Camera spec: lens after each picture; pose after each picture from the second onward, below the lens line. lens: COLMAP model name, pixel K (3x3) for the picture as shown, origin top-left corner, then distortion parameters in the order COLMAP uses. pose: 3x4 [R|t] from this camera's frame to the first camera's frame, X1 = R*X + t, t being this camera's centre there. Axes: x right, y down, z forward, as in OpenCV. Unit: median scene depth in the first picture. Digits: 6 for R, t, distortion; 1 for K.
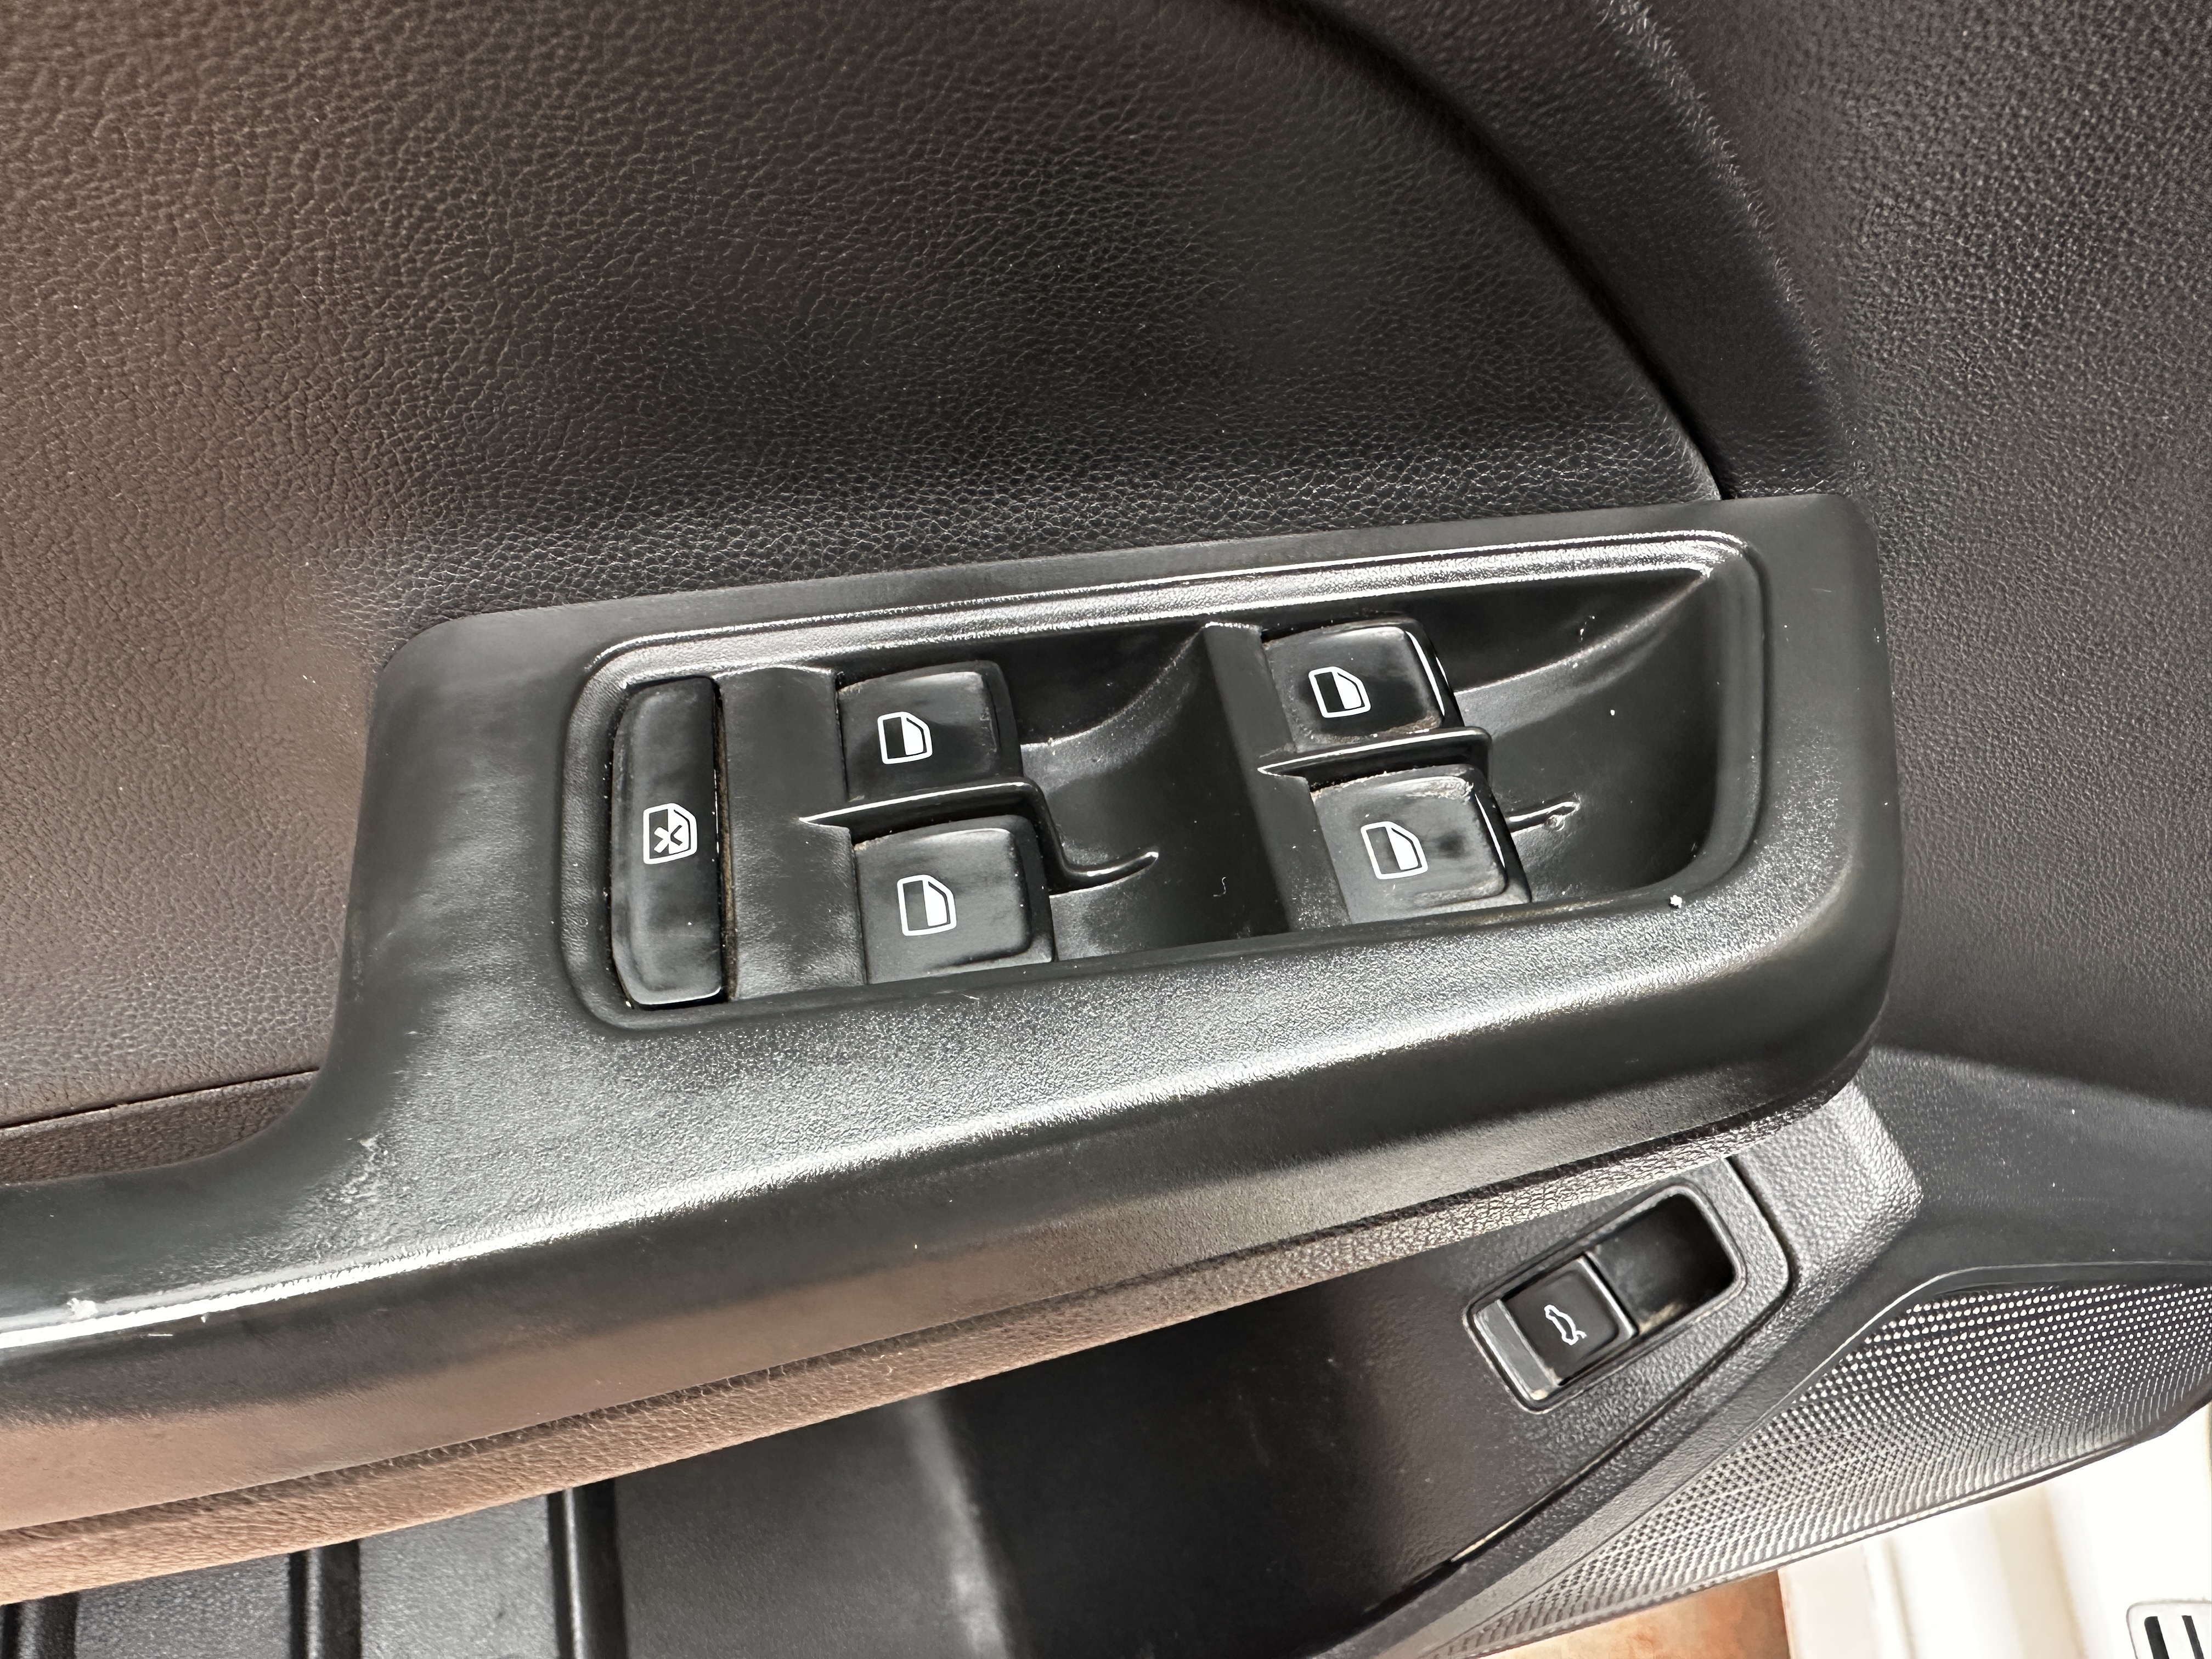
lens RADIAL K [[1540.7, 0, 1069.6], [0, 1540.7, 866.8], [0, 0, 1]] dist [0.003112, 0.000694]
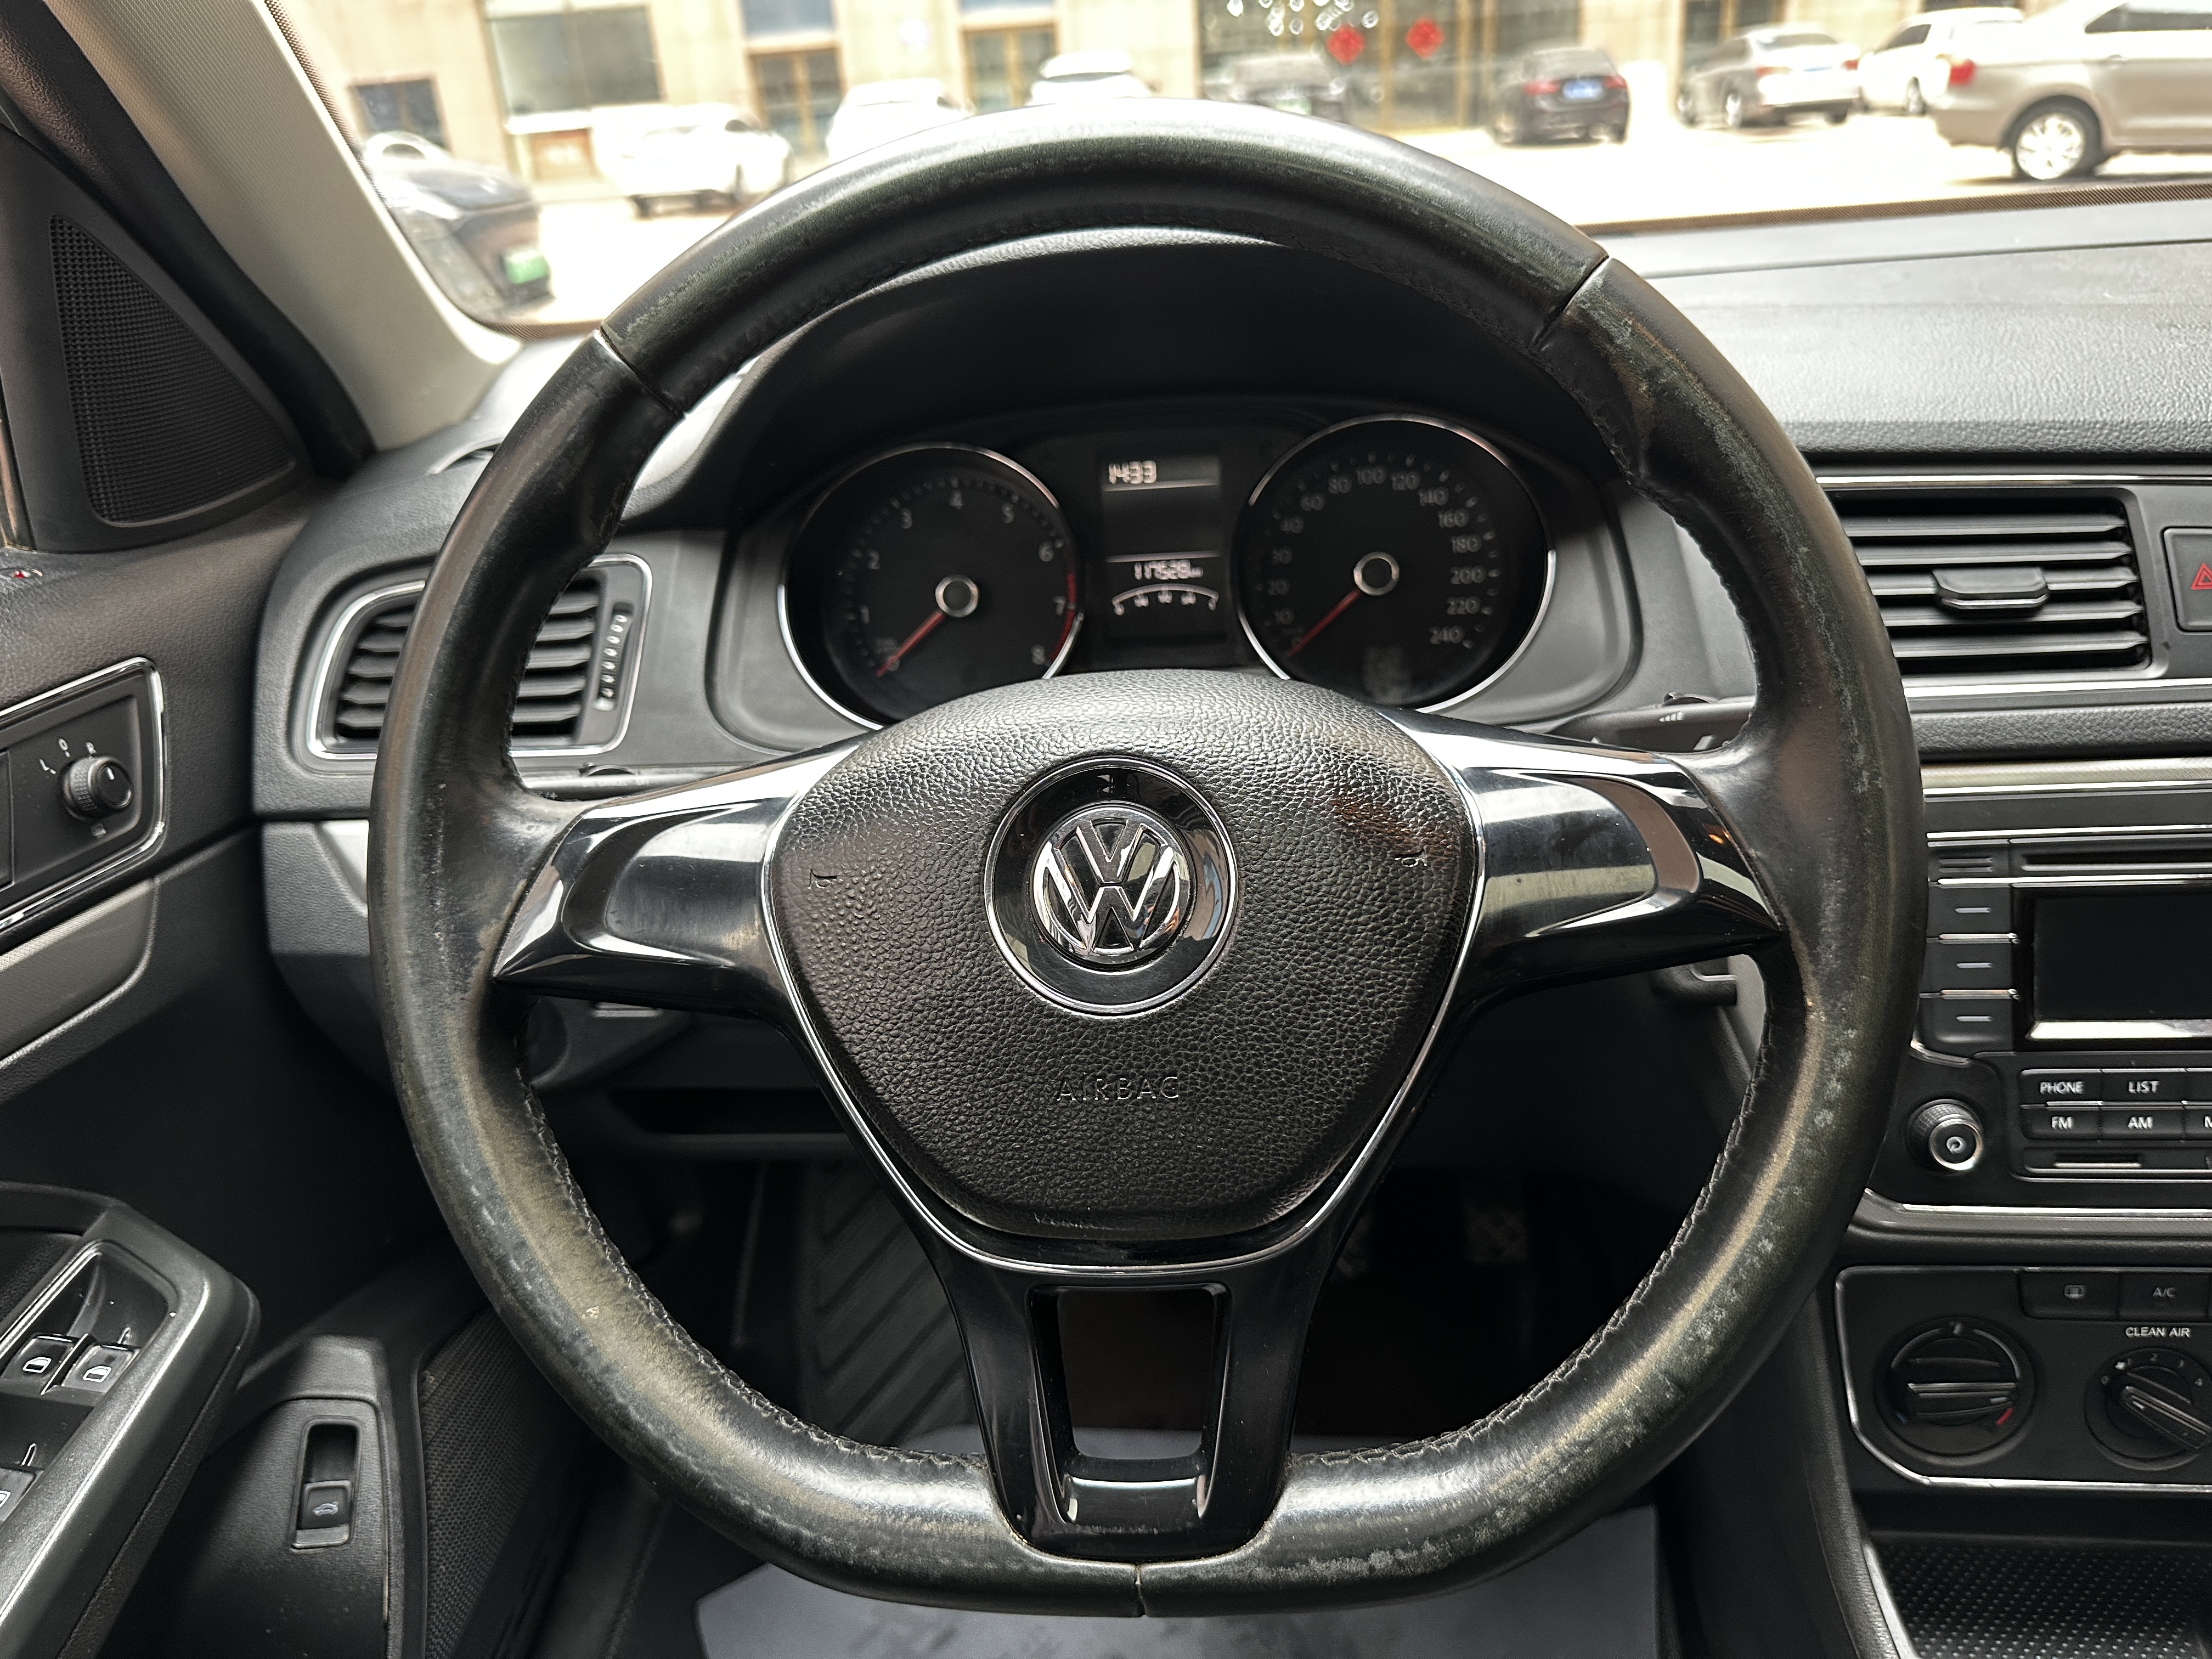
lens RADIAL K [[1584.2, 0, 1113.4], [0, 1584.2, 824.6], [0, 0, 1]] dist [0.006433, -0.023629]
pose [[0.284437, -0.522054, 0.804087, -1.107961], [0.758211, 0.635780, 0.144572, 0.349509], [-0.586696, 0.568546, 0.576666, -2.514584]]
